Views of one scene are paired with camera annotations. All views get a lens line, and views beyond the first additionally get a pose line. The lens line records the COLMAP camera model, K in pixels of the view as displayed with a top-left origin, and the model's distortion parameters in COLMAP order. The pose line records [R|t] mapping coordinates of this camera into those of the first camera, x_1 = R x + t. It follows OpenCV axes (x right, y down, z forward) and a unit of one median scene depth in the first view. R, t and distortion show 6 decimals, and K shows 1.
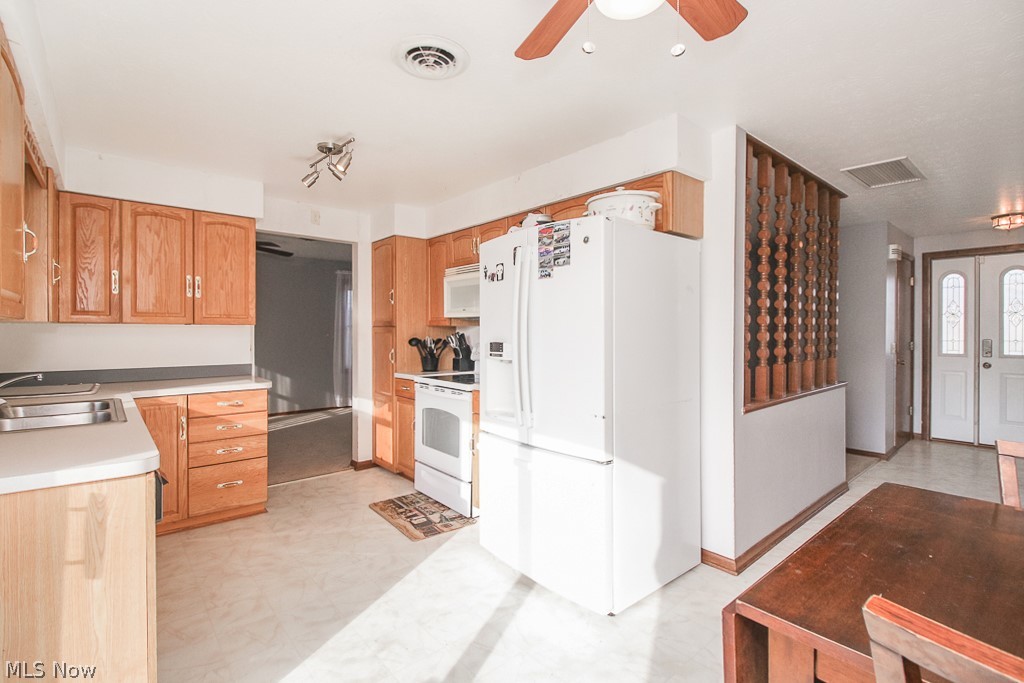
lens RADIAL K [[473.8, 0, 513.3], [0, 473.8, 332.2], [0, 0, 1]] dist [0.003328, -0.003179]
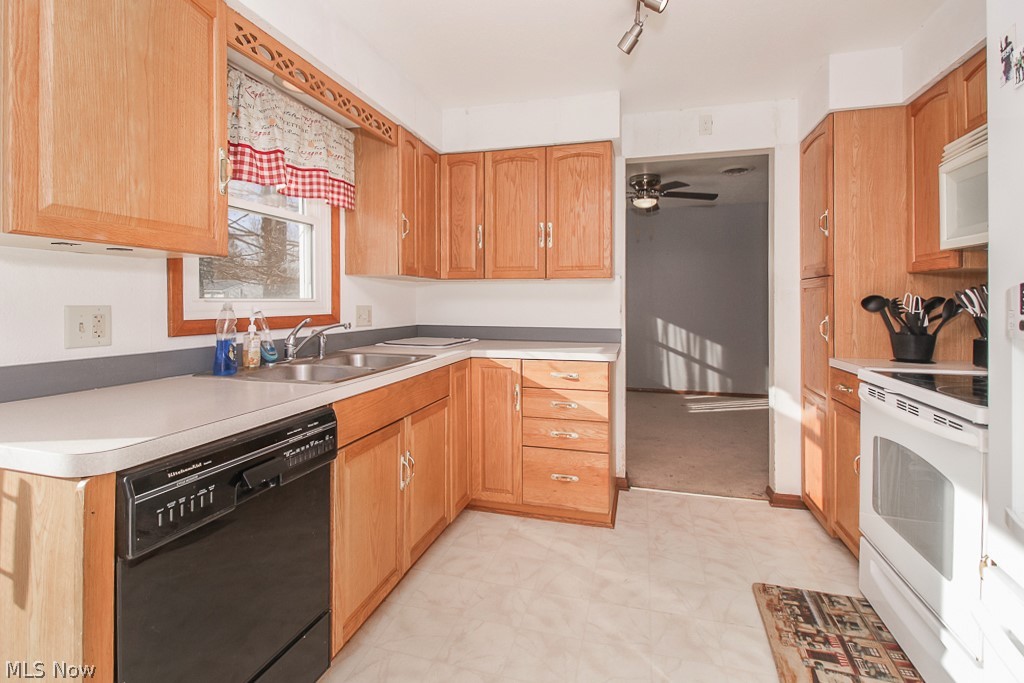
lens RADIAL K [[473.8, 0, 518.7], [0, 473.8, 302.1], [0, 0, 1]] dist [0.003328, -0.003179]
pose [[0.551192, 0.000090, -0.834379, 0.018650], [-0.004738, 0.999984, -0.003022, 0.028246], [0.834365, 0.005619, 0.551183, 0.464746]]
